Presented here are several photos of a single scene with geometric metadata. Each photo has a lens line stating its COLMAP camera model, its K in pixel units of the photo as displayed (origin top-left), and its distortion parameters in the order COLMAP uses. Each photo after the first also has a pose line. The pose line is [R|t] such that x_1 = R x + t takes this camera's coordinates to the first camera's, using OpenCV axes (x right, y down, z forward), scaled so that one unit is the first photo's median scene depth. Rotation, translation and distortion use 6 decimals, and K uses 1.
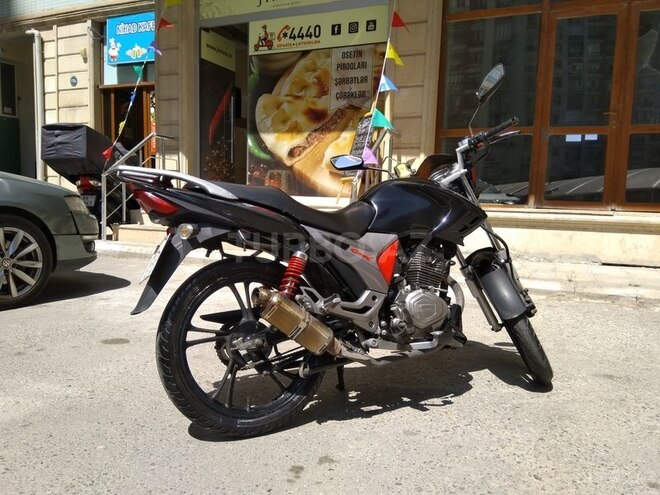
lens RADIAL K [[514.5, 0, 331.2], [0, 514.5, 247.0], [0, 0, 1]] dist [0.075173, -0.139280]
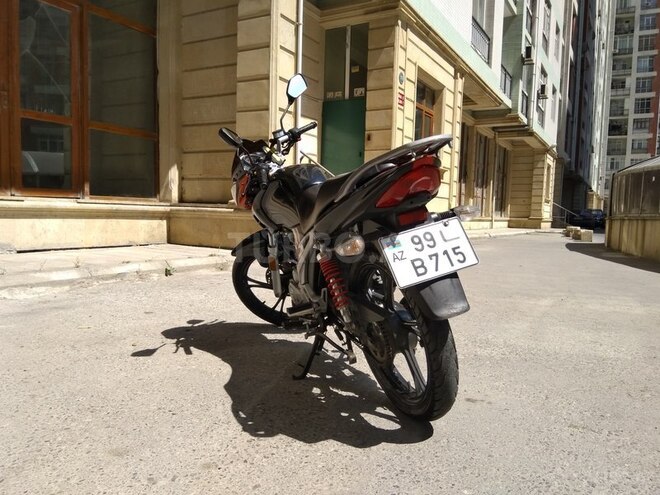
lens RADIAL K [[514.5, 0, 331.2], [0, 514.5, 247.0], [0, 0, 1]] dist [0.075173, -0.139280]
pose [[0.094333, -0.092346, 0.991248, -0.886962], [0.067074, 0.994016, 0.086221, -0.047703], [-0.993279, 0.058353, 0.099963, 0.808215]]
